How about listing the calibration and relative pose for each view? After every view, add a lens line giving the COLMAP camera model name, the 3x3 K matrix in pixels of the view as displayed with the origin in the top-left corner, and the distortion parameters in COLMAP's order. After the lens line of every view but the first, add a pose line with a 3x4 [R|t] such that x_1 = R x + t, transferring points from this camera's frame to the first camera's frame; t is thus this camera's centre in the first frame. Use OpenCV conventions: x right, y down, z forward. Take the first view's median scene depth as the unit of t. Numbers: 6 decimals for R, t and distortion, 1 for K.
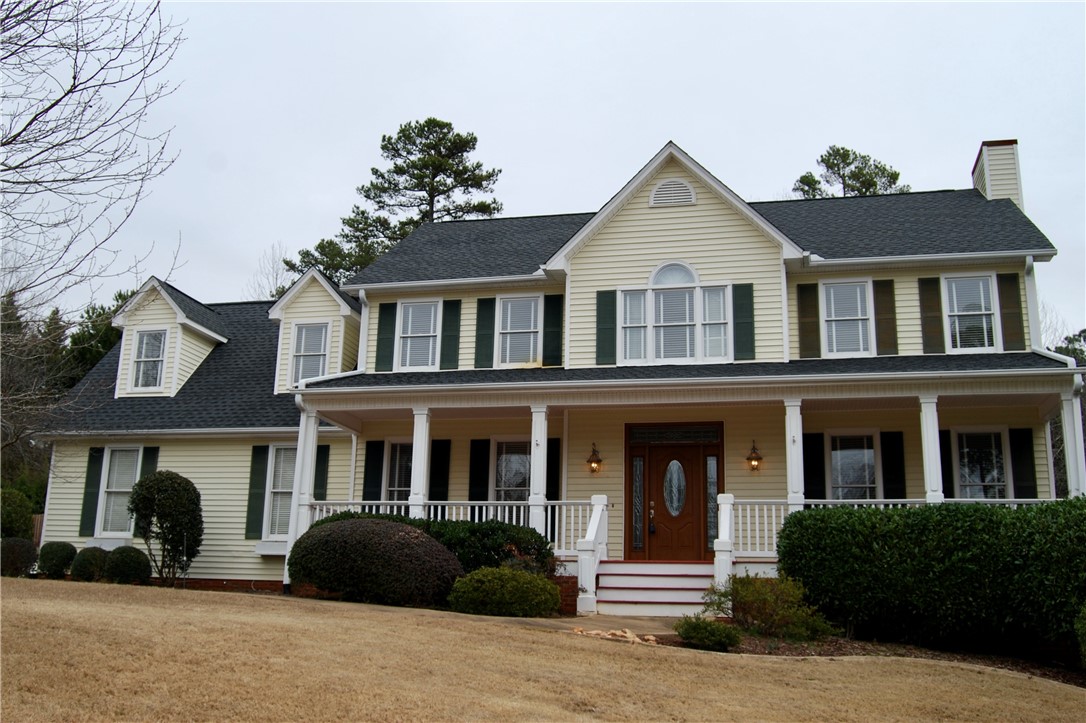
lens RADIAL K [[1093.4, 0, 541.3], [0, 1093.4, 344.0], [0, 0, 1]] dist [-0.069990, -0.001086]
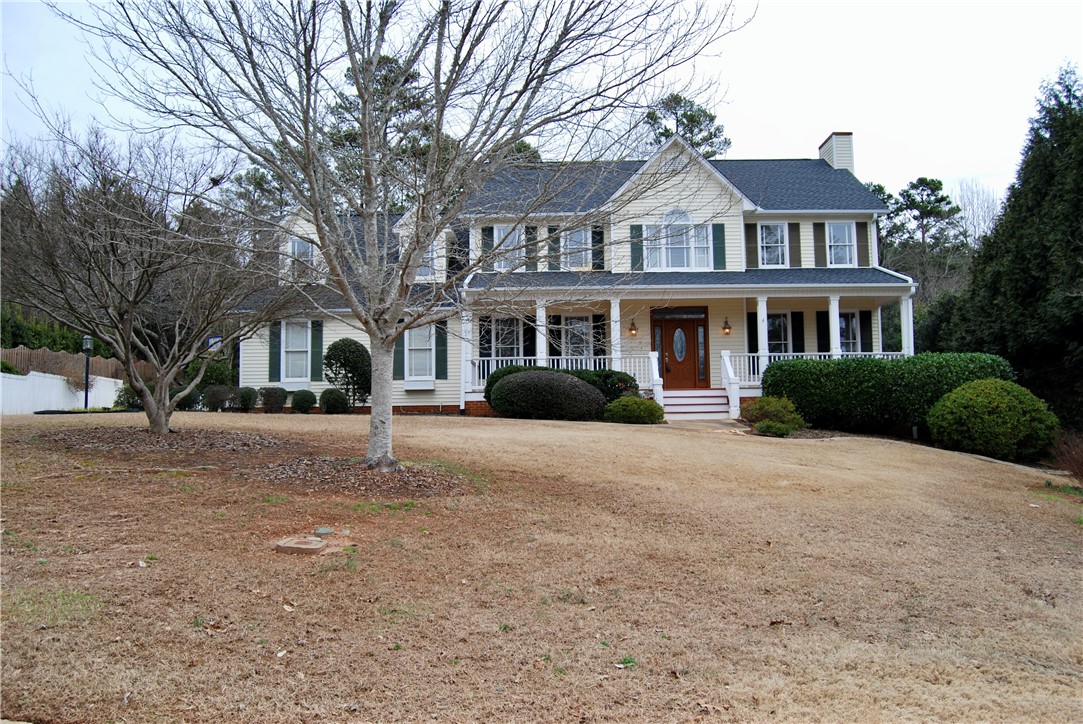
lens RADIAL K [[843.7, 0, 544.1], [0, 843.7, 366.2], [0, 0, 1]] dist [-0.083219, 0.009184]
pose [[0.971848, -0.025867, 0.234183, -0.386959], [-0.020268, 0.981092, 0.192479, -0.083533], [-0.234734, -0.191807, 0.952948, -0.211369]]
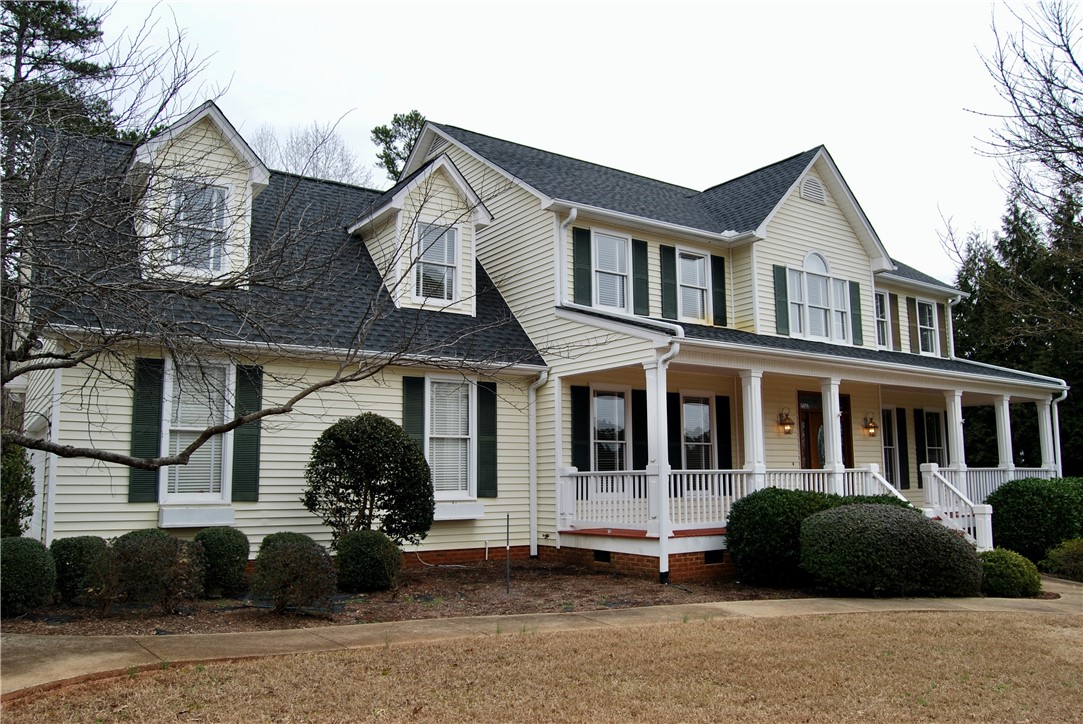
lens RADIAL K [[843.7, 0, 544.1], [0, 843.7, 366.2], [0, 0, 1]] dist [-0.083219, 0.009184]
pose [[0.666282, 0.068036, 0.742590, -0.733222], [-0.168237, 0.983869, 0.060807, 0.039538], [-0.726474, -0.165445, 0.666980, 0.618755]]
